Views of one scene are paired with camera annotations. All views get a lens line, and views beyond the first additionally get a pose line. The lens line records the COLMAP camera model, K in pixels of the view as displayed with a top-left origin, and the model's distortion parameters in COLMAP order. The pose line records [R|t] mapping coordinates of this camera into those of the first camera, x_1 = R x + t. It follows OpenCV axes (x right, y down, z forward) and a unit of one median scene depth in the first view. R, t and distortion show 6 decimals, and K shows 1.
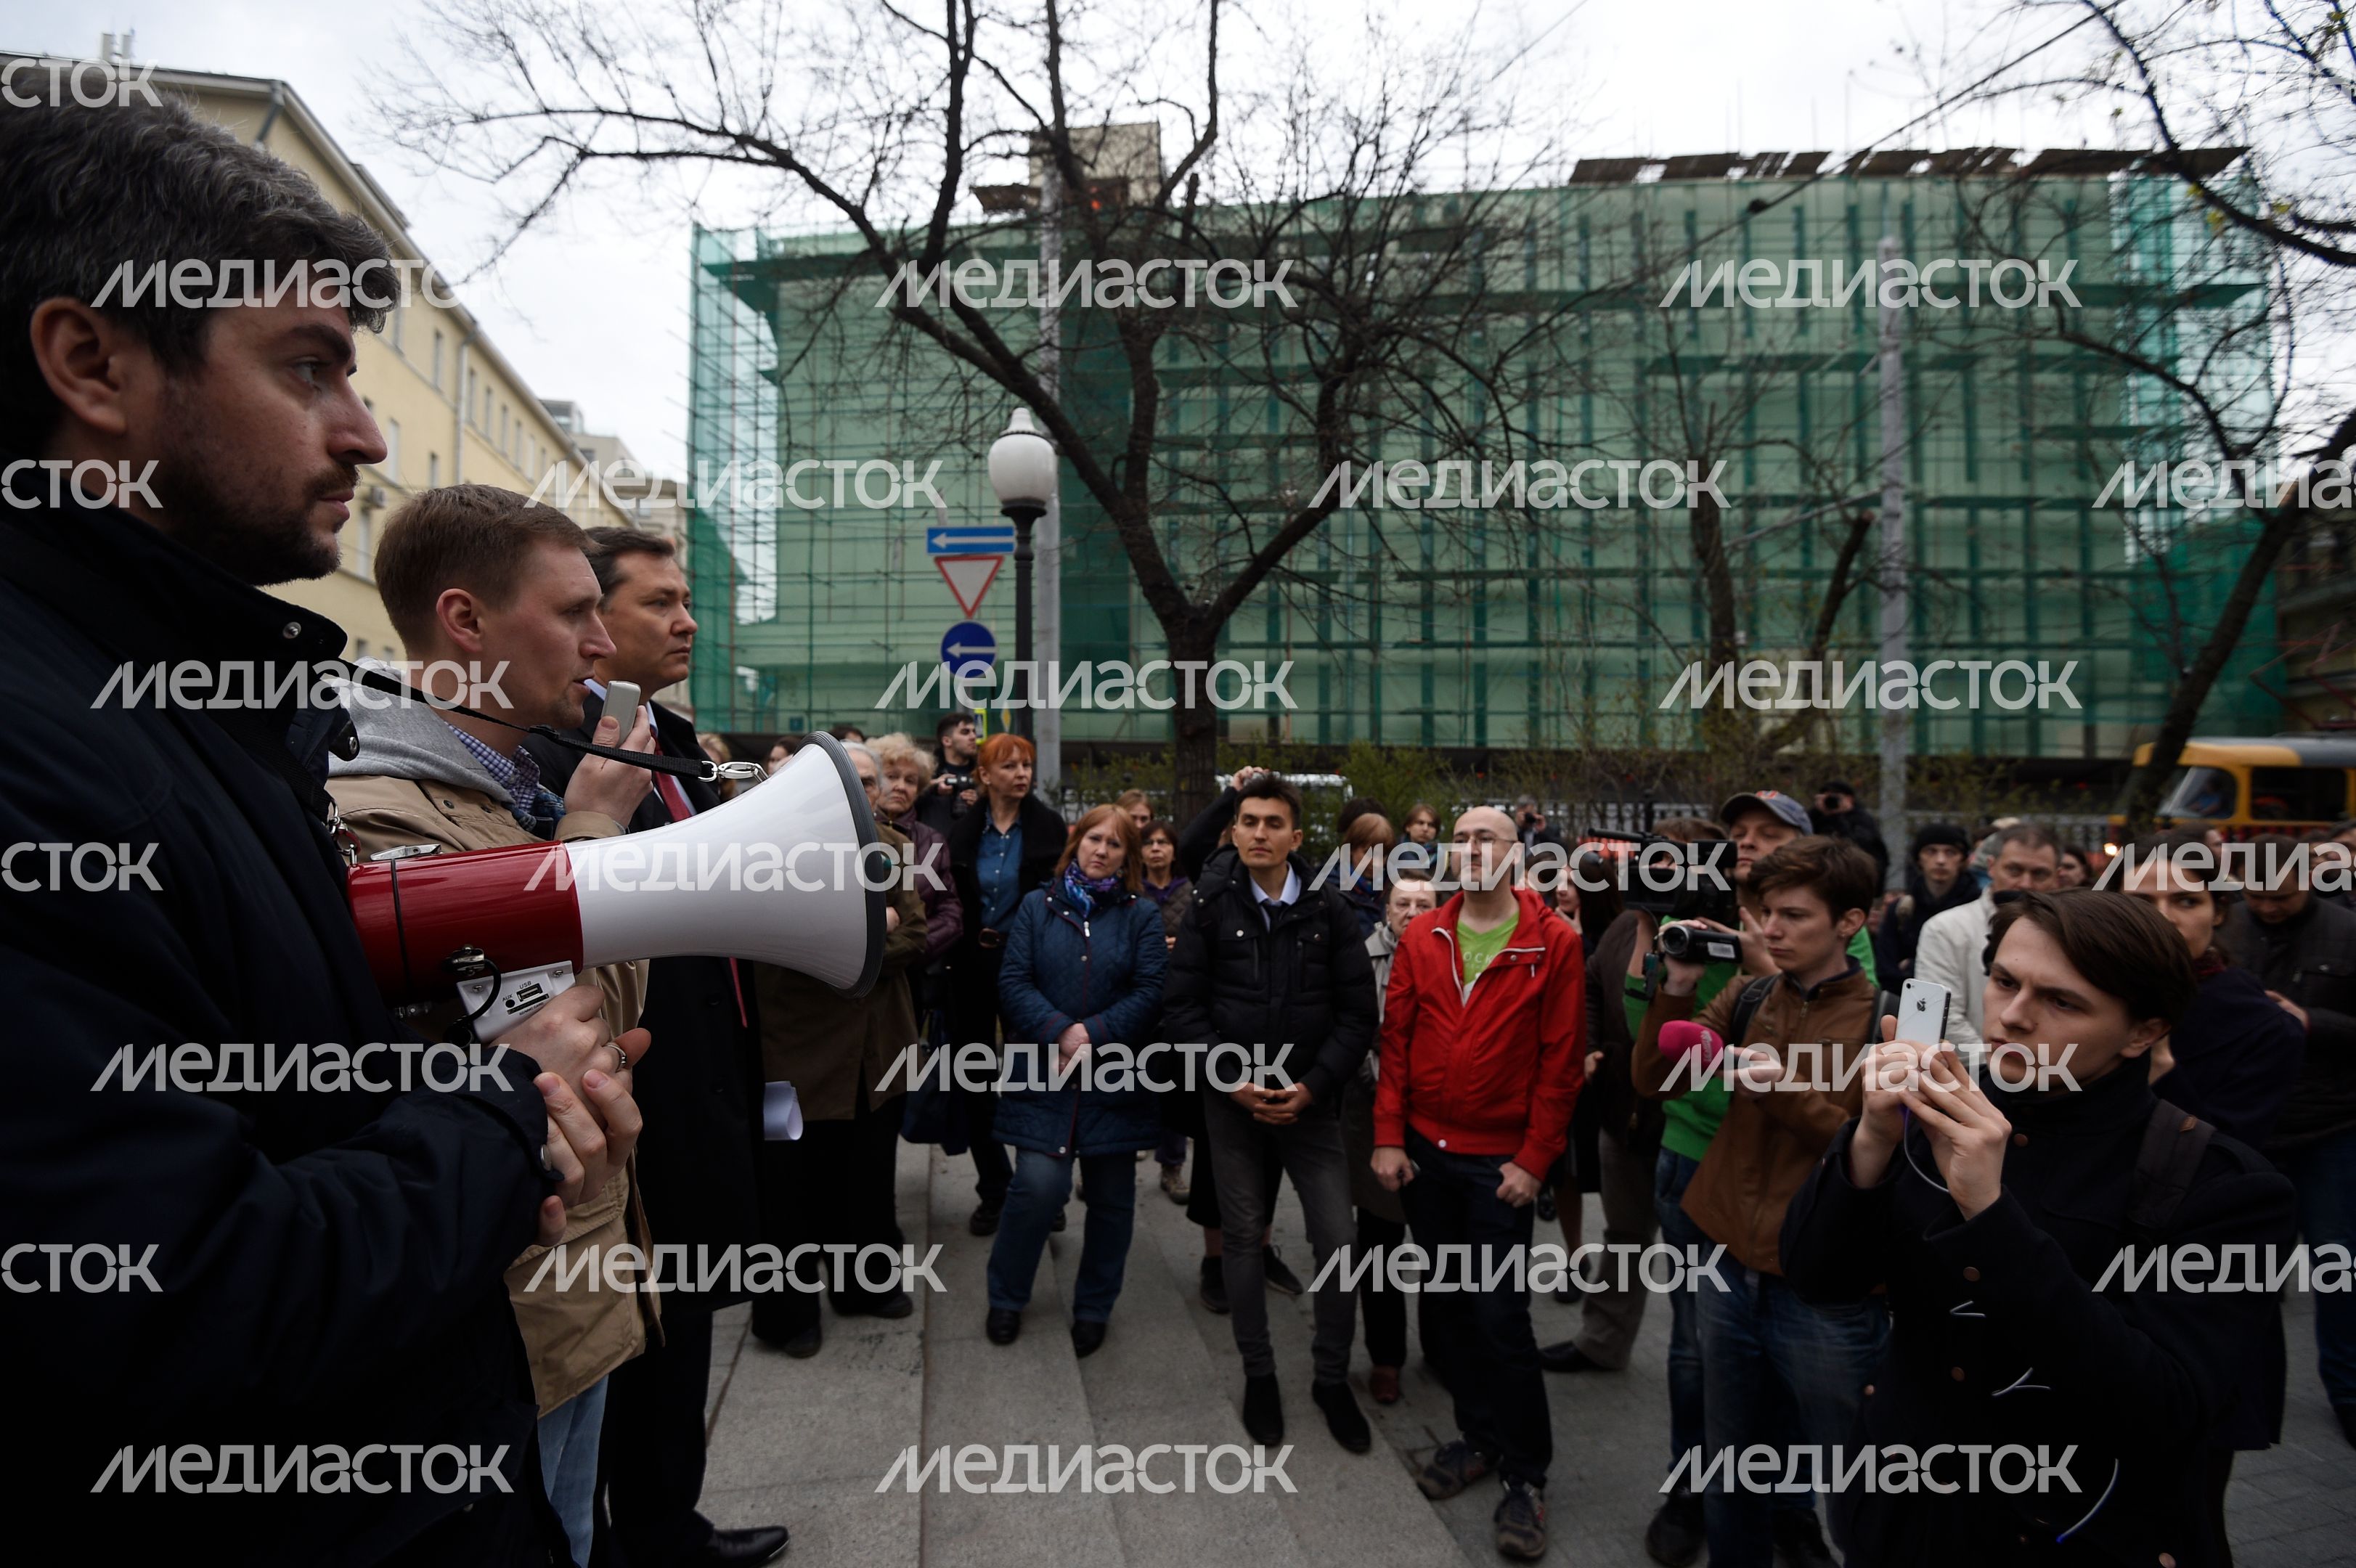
lens RADIAL K [[1096.8, 0, 1178.0], [0, 1096.8, 784.0], [0, 0, 1]] dist [-0.001741, -0.000540]
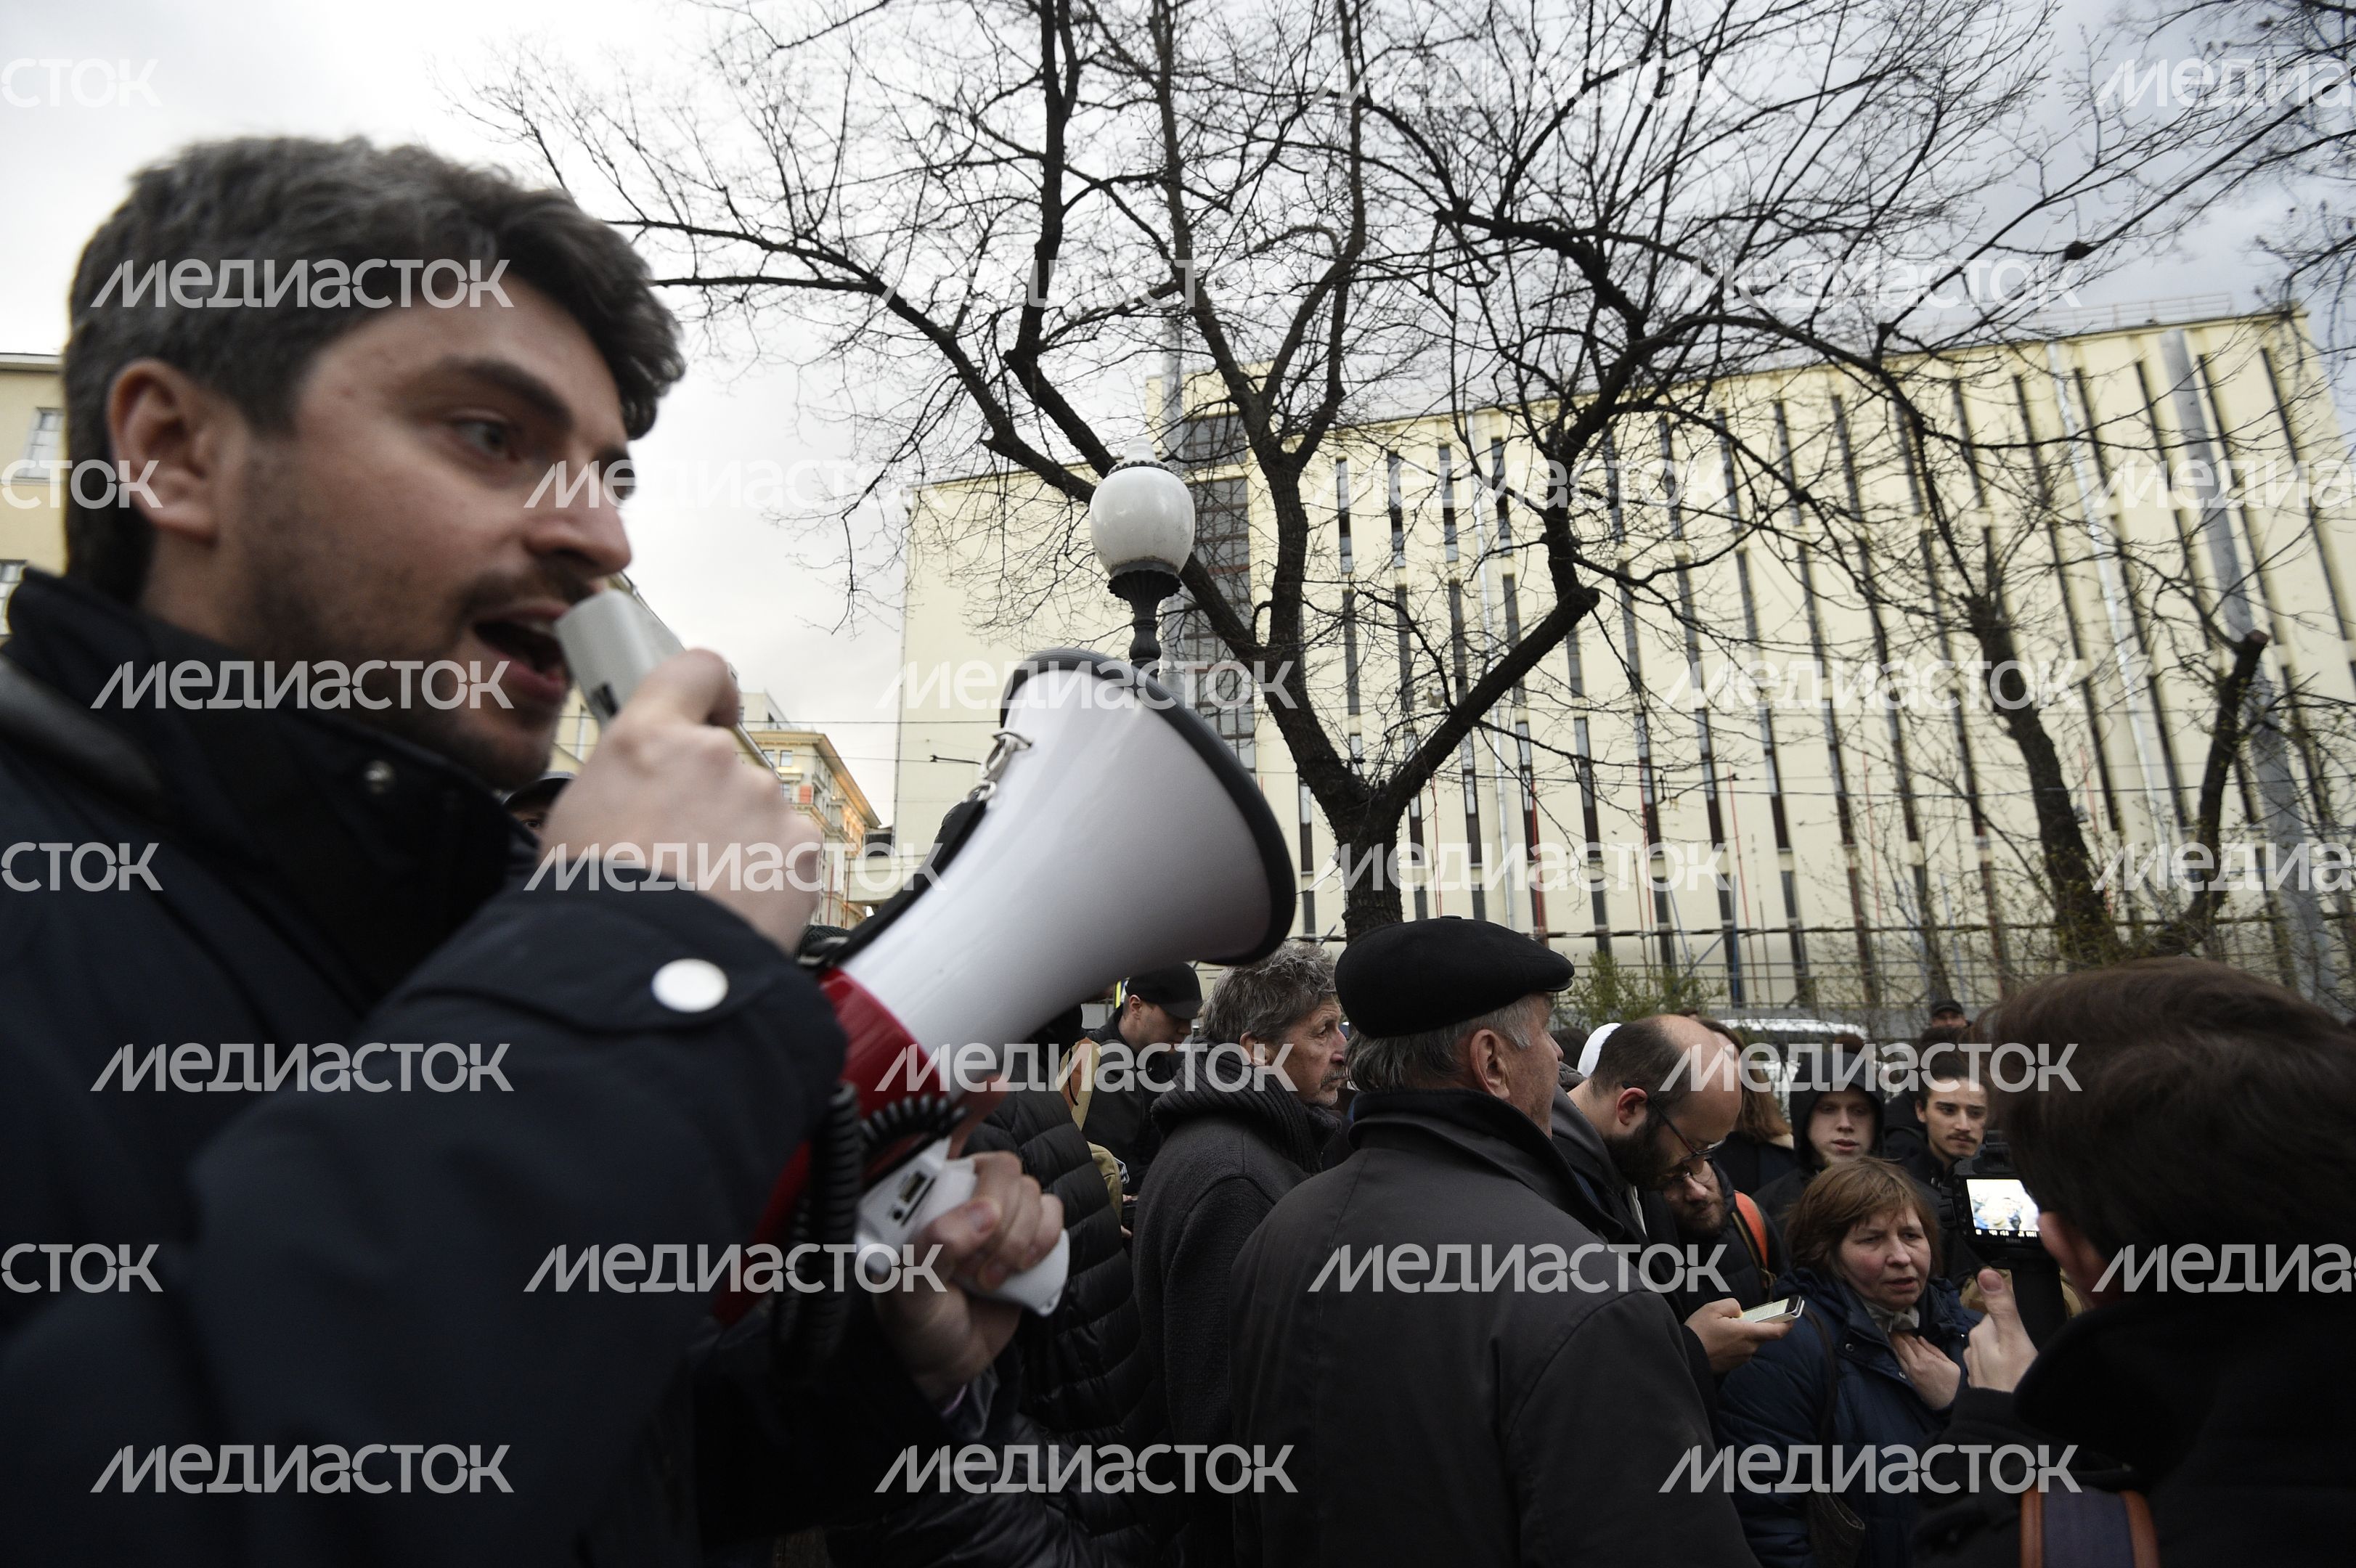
lens RADIAL K [[1096.8, 0, 1178.0], [0, 1096.8, 784.0], [0, 0, 1]] dist [-0.001741, -0.000540]
pose [[0.994457, -0.030410, -0.100646, -0.040809], [0.008508, 0.977393, -0.211258, -0.002503], [0.104796, 0.209230, 0.972235, 0.285761]]
